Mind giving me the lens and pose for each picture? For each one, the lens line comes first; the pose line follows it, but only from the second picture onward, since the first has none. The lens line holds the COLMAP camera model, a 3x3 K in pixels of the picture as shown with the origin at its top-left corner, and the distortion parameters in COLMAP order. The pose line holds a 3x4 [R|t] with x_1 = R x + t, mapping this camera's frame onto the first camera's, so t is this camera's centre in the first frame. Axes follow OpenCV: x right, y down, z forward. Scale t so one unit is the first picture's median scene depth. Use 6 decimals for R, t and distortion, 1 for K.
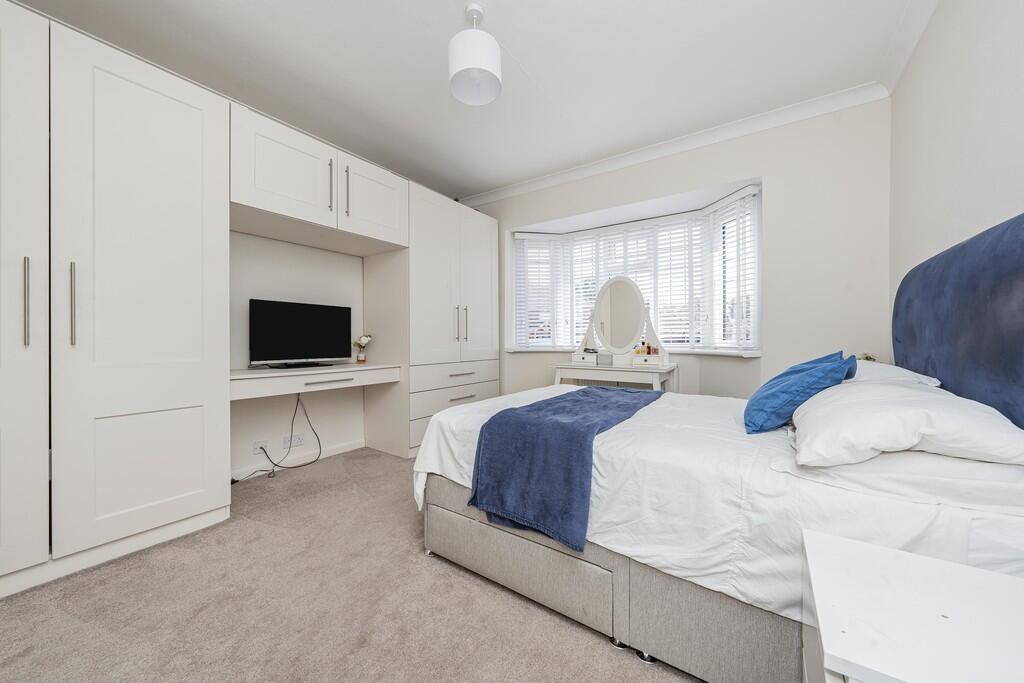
lens RADIAL K [[364.0, 0, 508.7], [0, 364.0, 343.9], [0, 0, 1]] dist [0.000687, 0.000044]
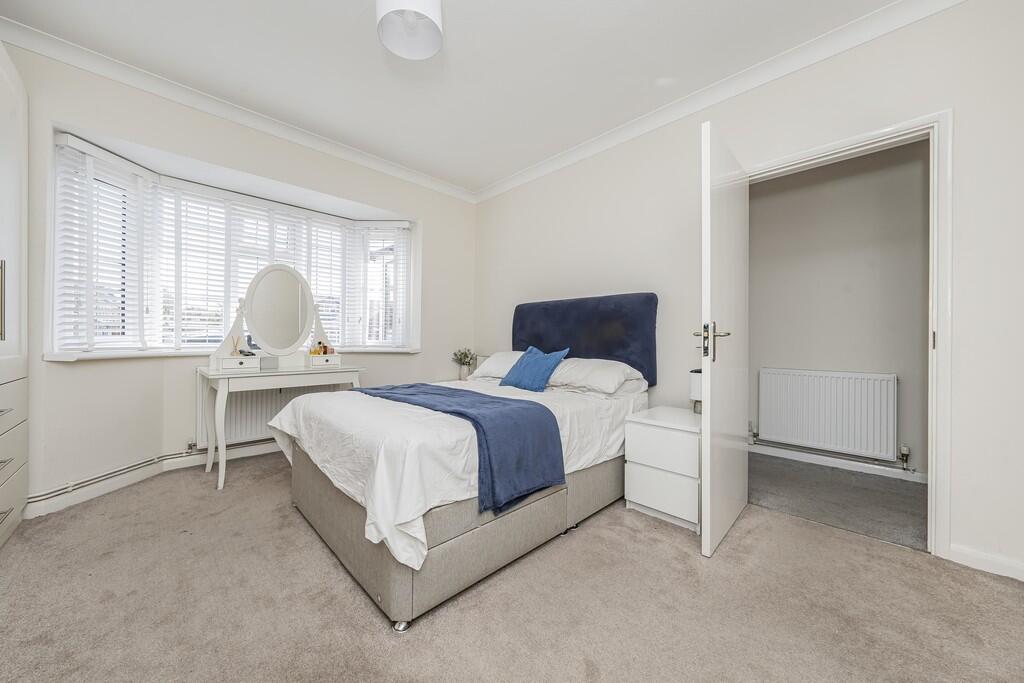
lens RADIAL K [[364.0, 0, 508.7], [0, 364.0, 343.9], [0, 0, 1]] dist [0.000687, 0.000044]
pose [[0.187020, -0.008717, 0.982317, -0.466300], [0.005070, 0.999956, 0.007908, -0.003810], [-0.982343, 0.003502, 0.187056, 0.338990]]
